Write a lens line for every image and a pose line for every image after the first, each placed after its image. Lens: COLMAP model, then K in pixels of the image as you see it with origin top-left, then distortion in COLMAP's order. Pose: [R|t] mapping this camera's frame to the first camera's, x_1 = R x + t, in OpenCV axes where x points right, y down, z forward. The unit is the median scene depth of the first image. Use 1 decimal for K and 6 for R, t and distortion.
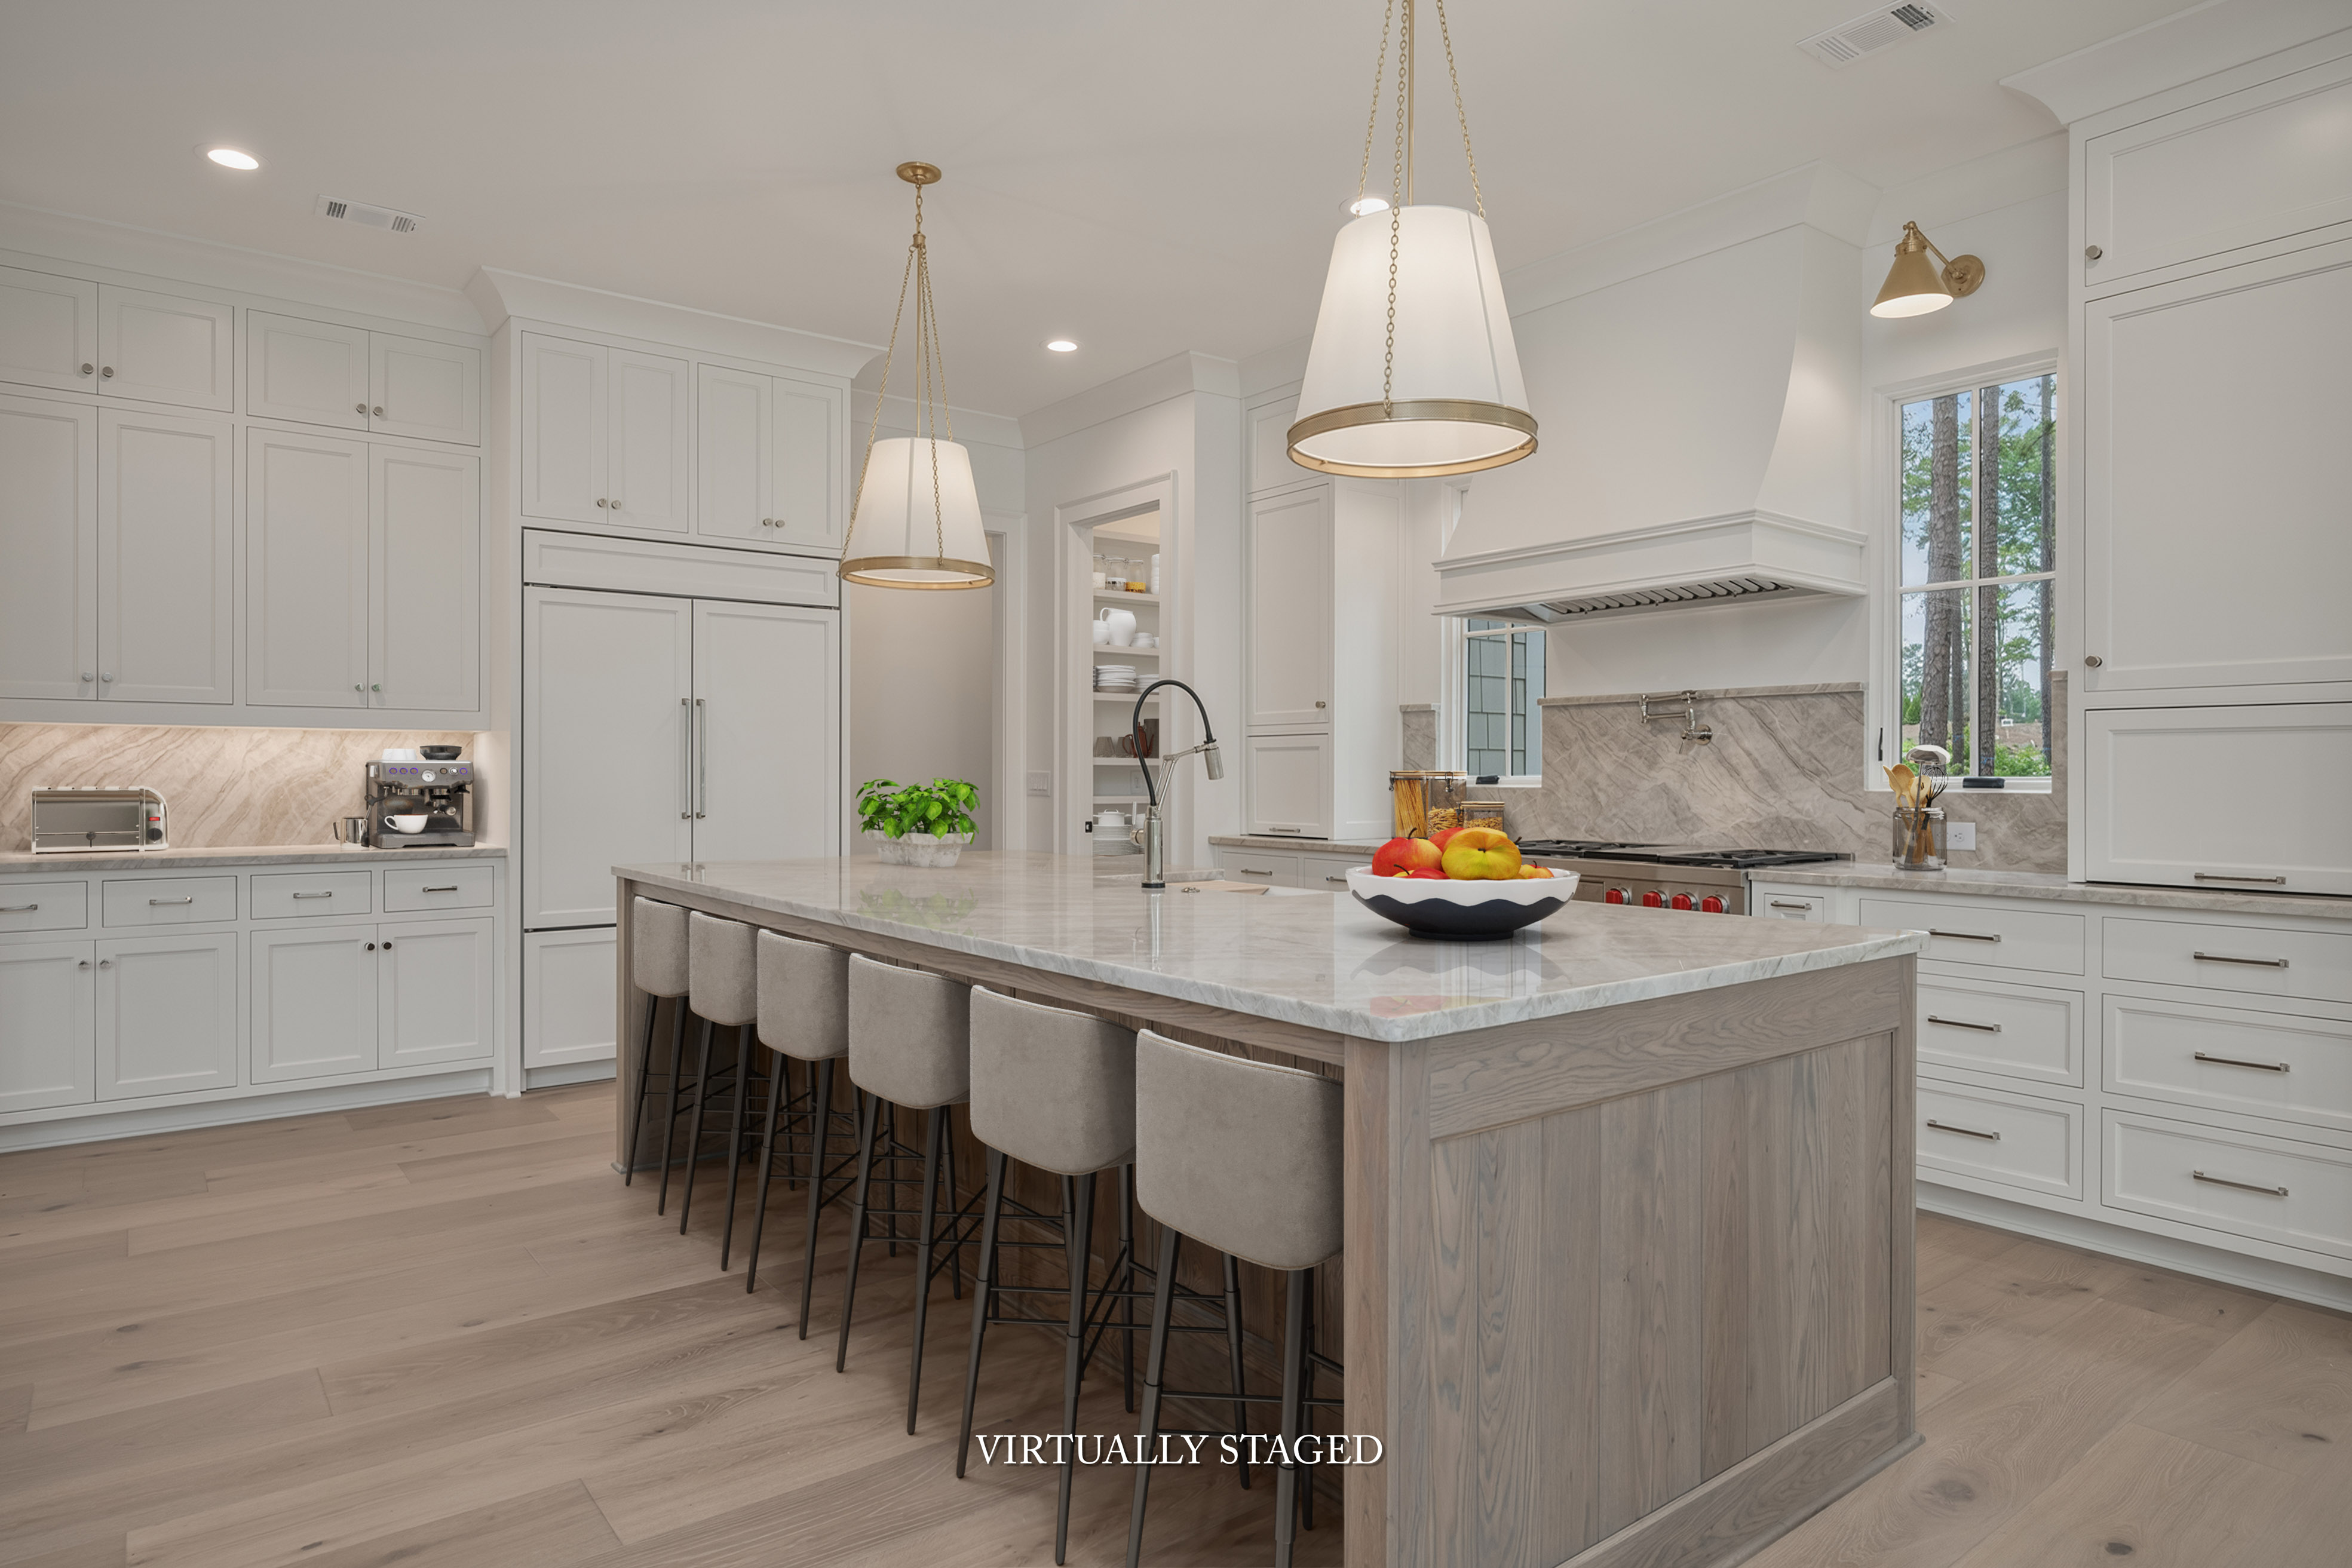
lens RADIAL K [[1349.1, 0, 1181.2], [0, 1349.1, 779.6], [0, 0, 1]] dist [0.001167, 0.003071]
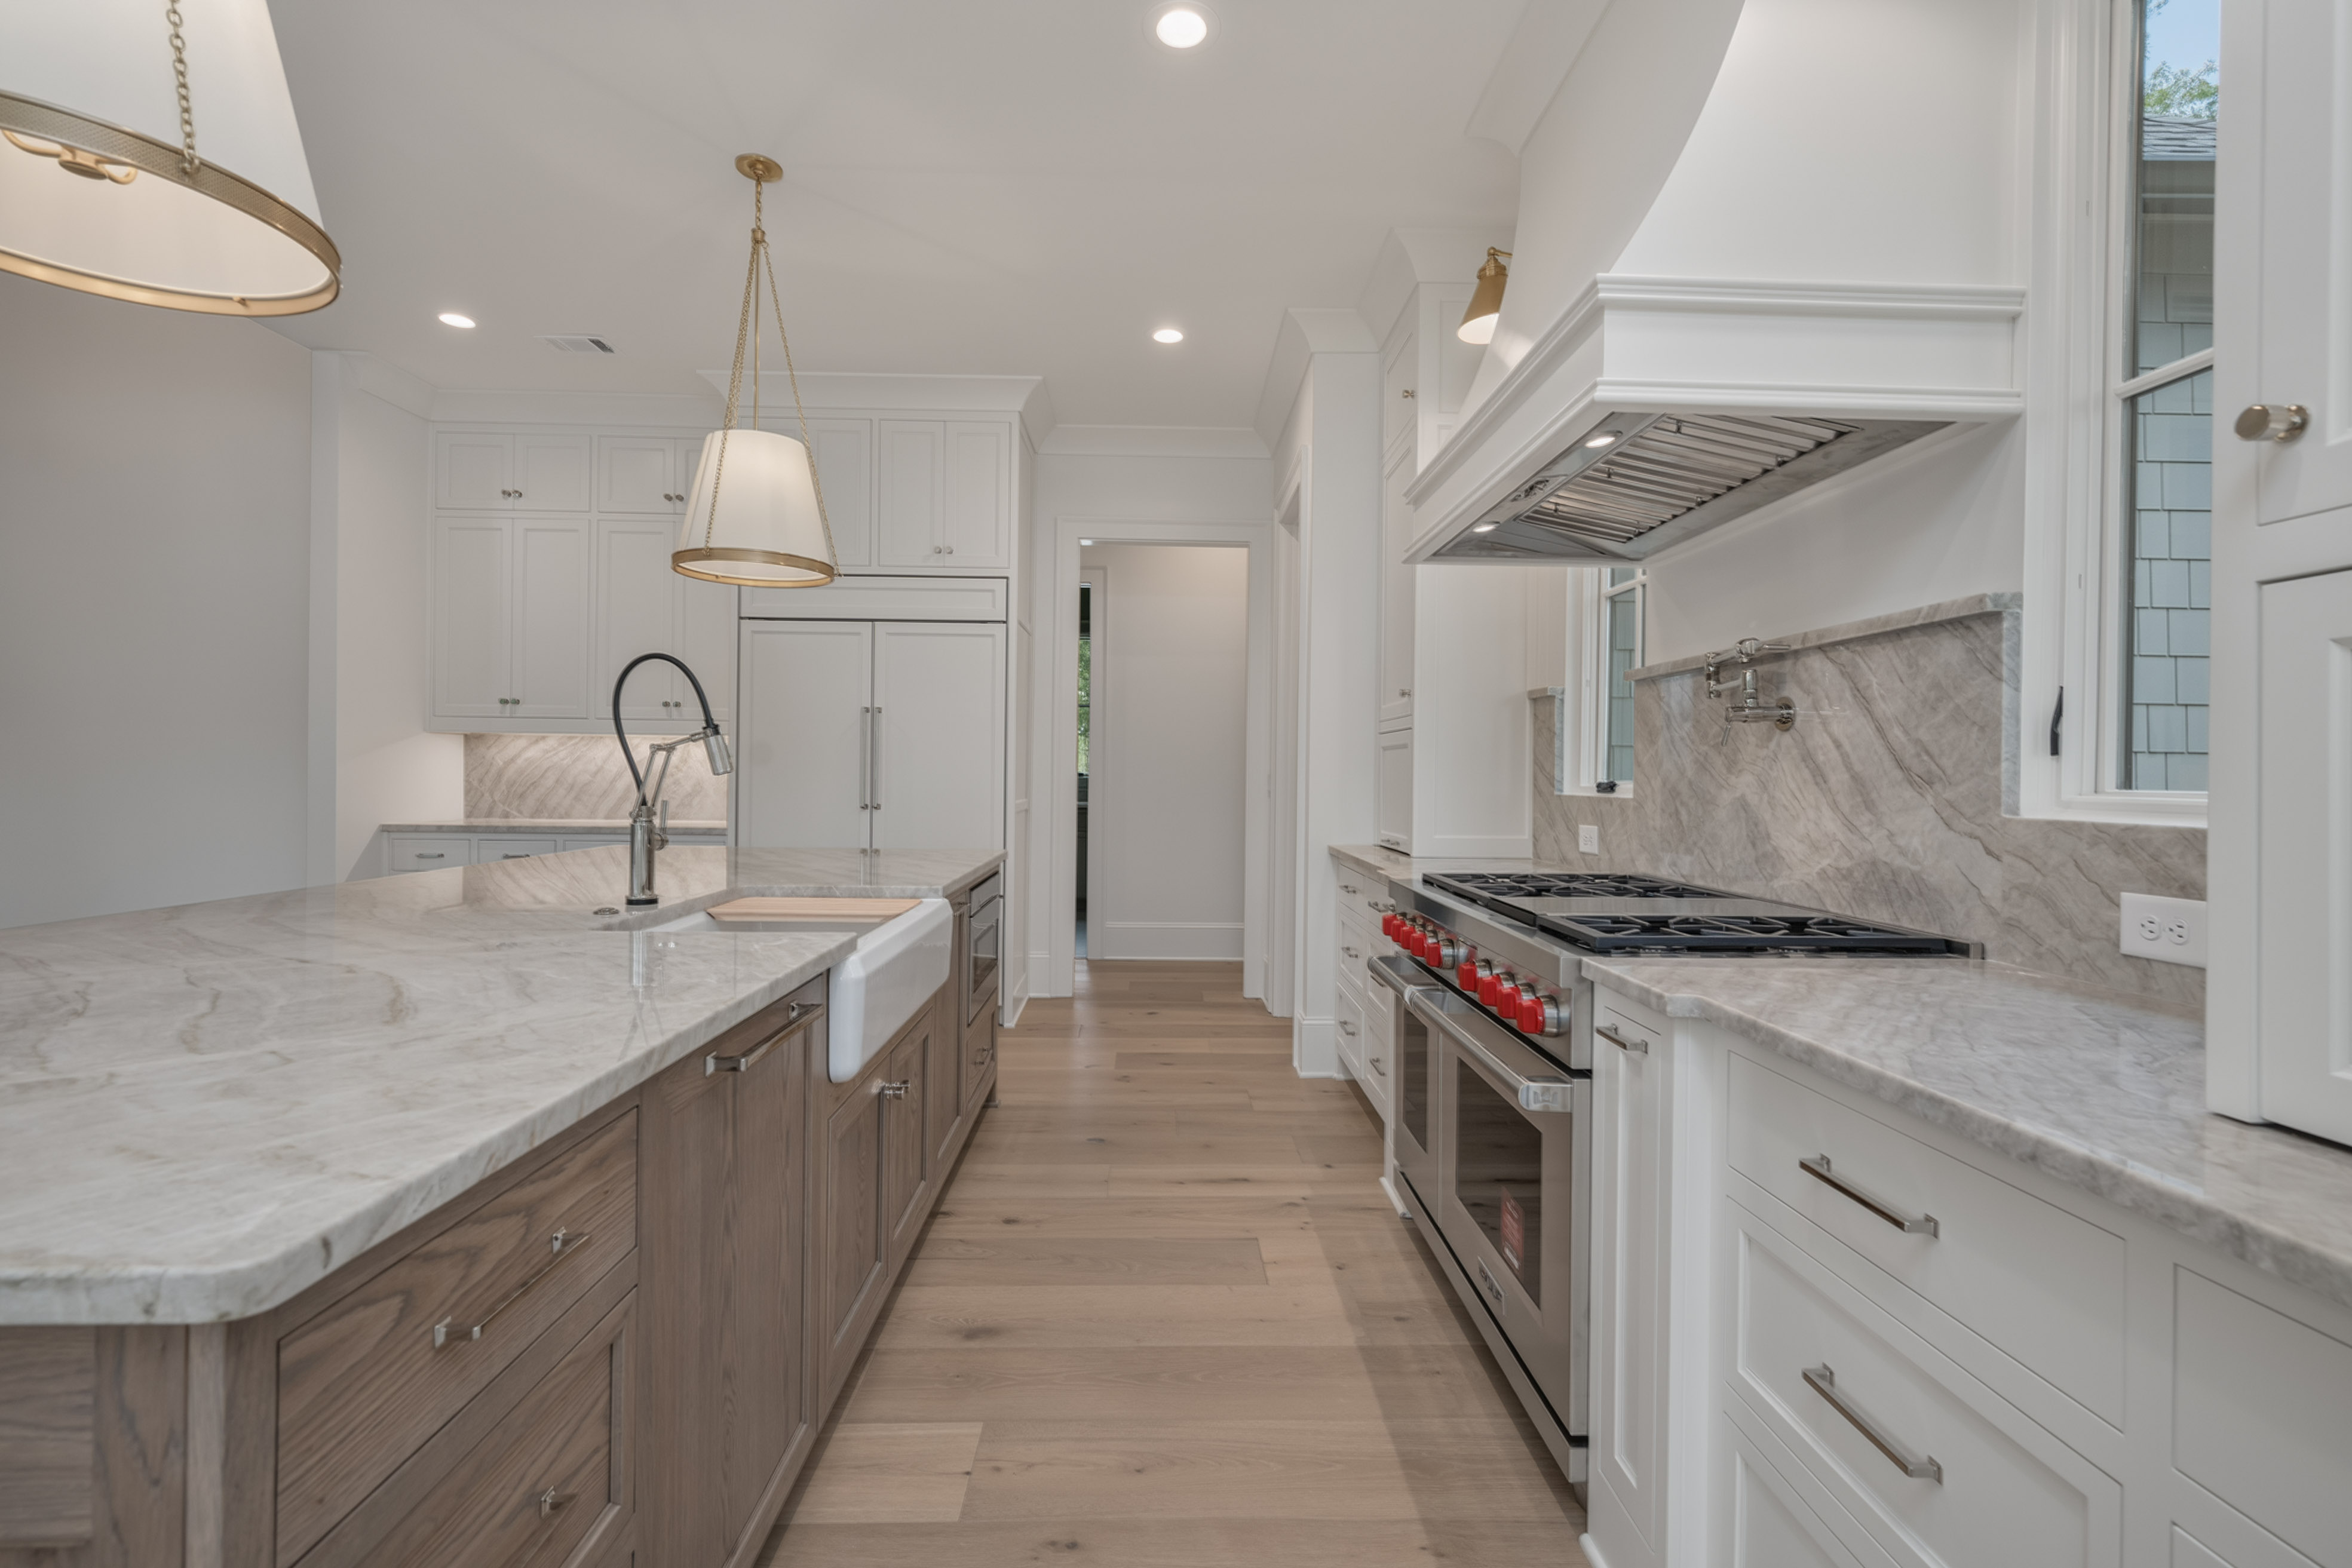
lens RADIAL K [[1055.5, 0, 1176.2], [0, 1055.5, 778.1], [0, 0, 1]] dist [0.023511, 0.000368]
pose [[0.806910, 0.010635, -0.590579, 0.449906], [-0.013699, 0.999906, -0.000711, -0.001292], [0.590516, 0.008665, 0.806979, 0.469806]]
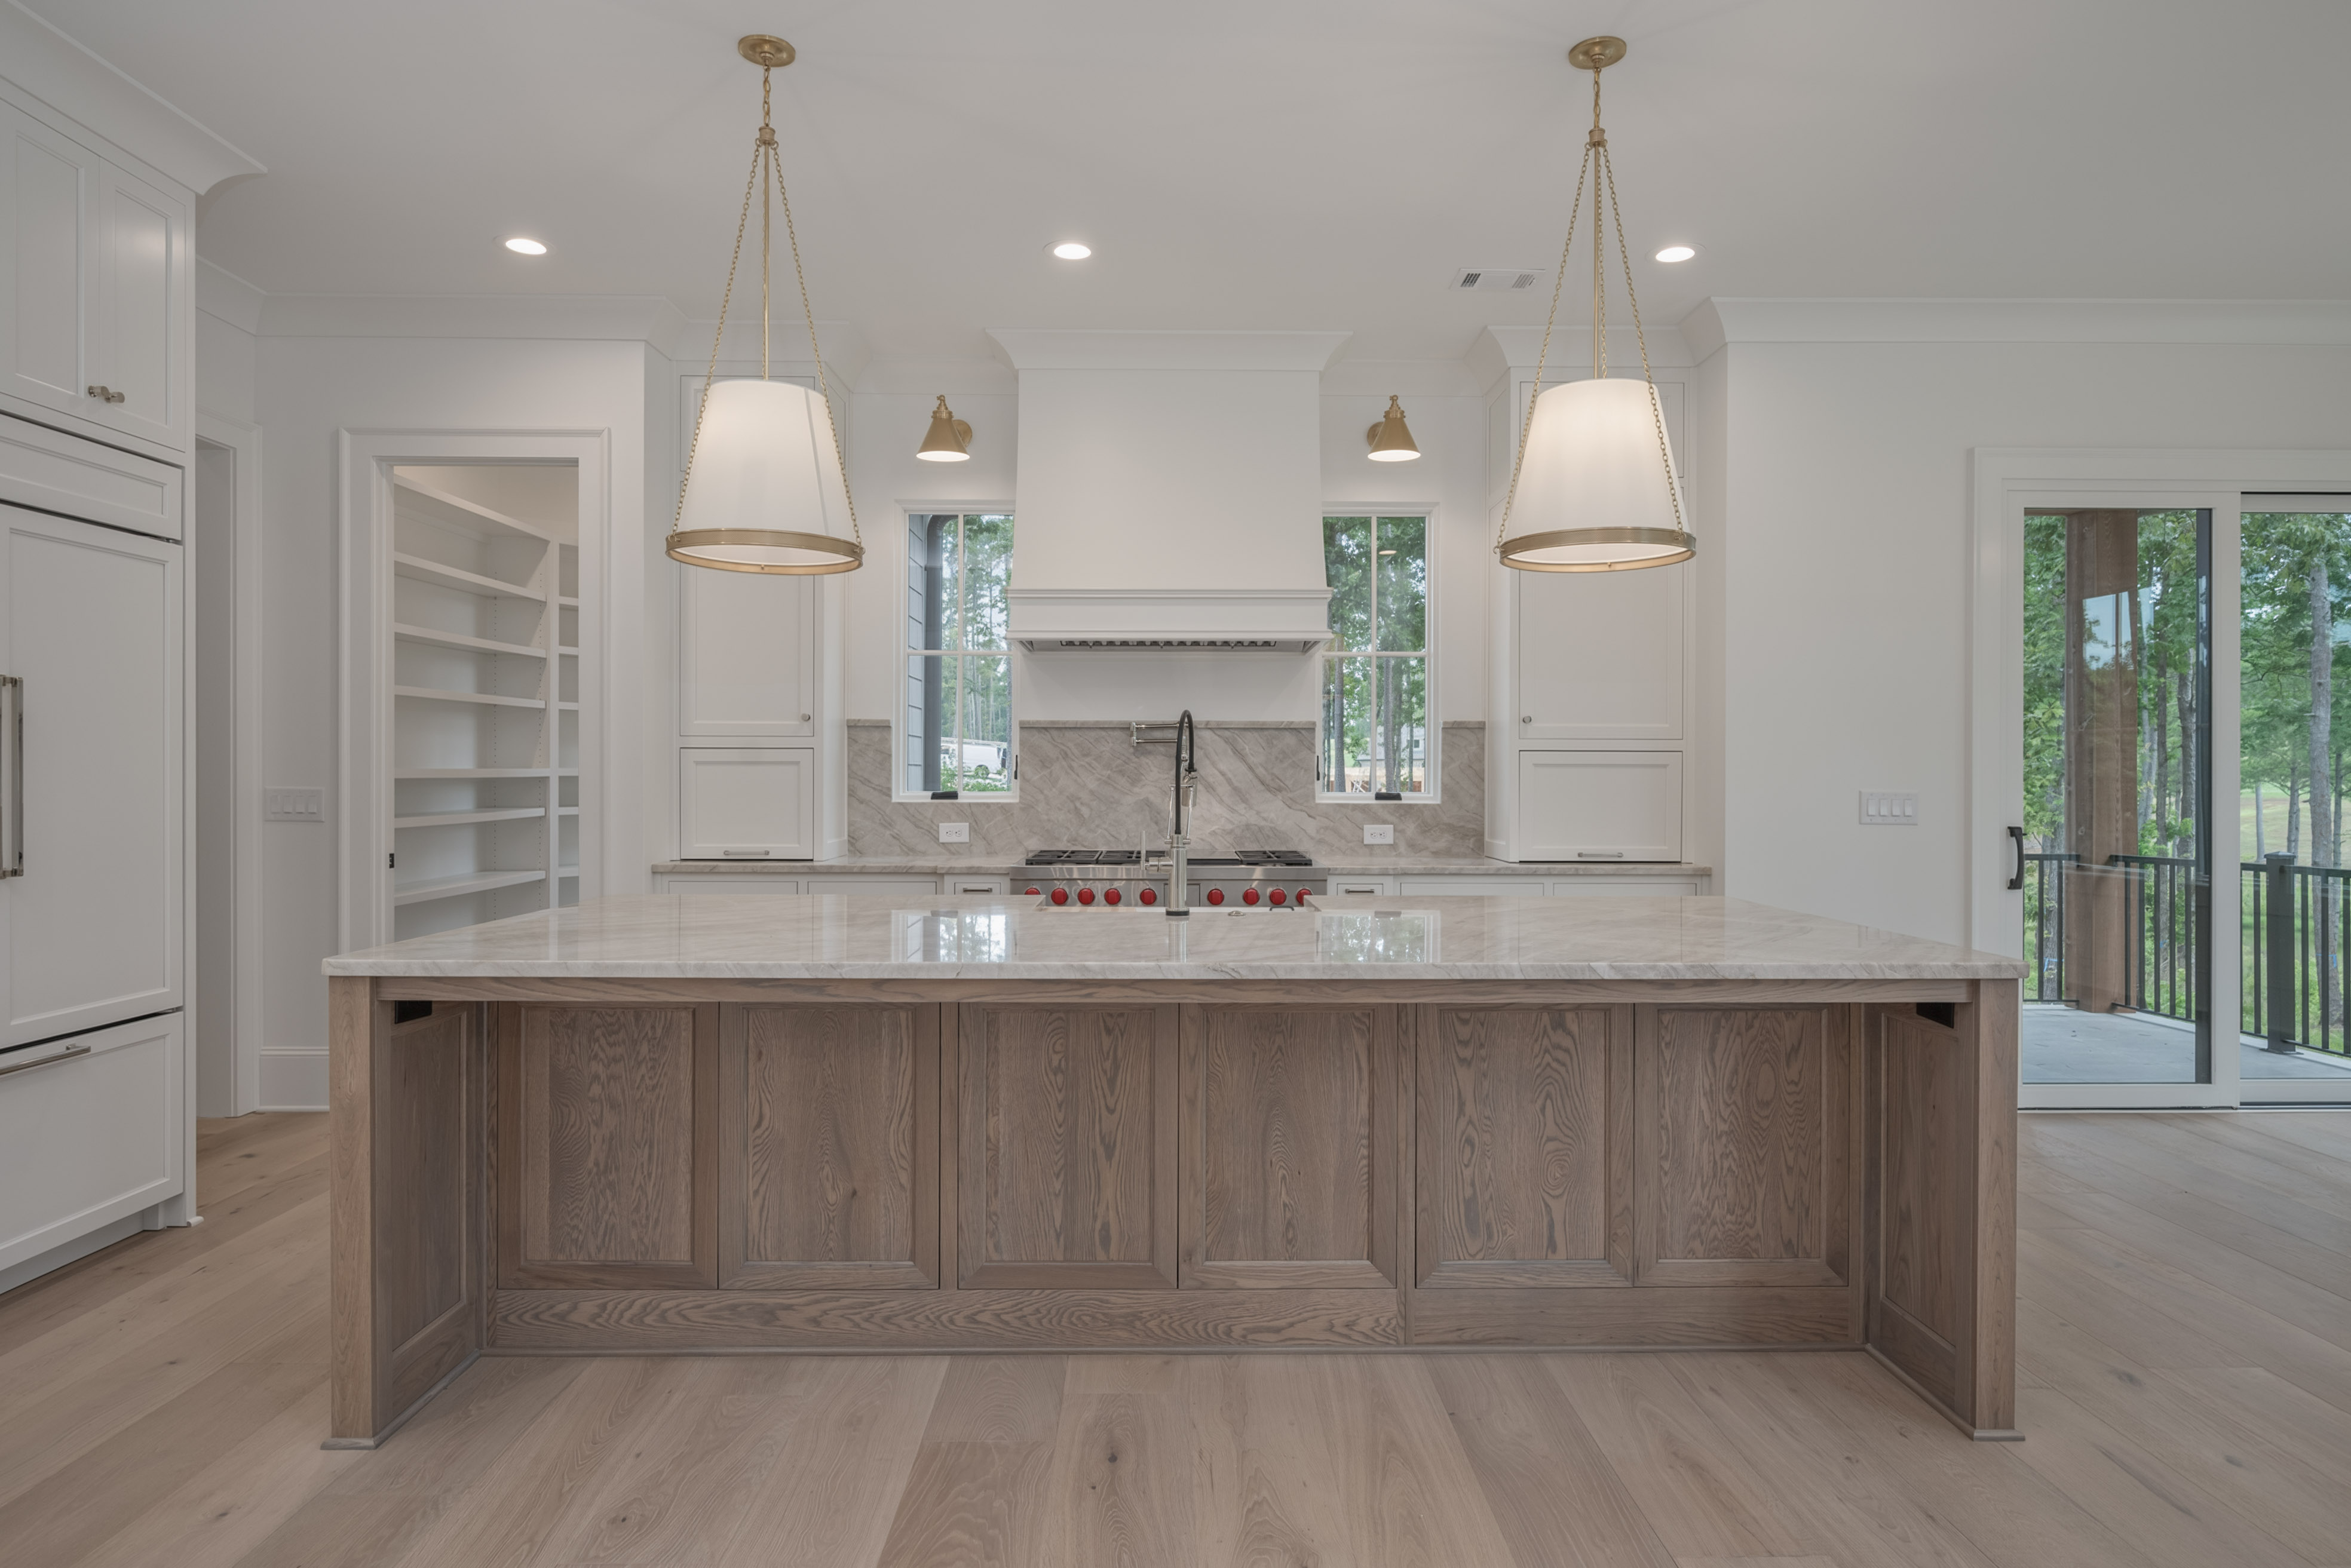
lens RADIAL K [[1348.5, 0, 1161.4], [0, 1348.5, 782.1], [0, 0, 1]] dist [0.001167, 0.003071]
pose [[0.610589, -0.004448, 0.791935, -0.585613], [0.002440, 0.999990, 0.003735, -0.016117], [-0.791944, -0.000348, 0.610594, 0.279752]]
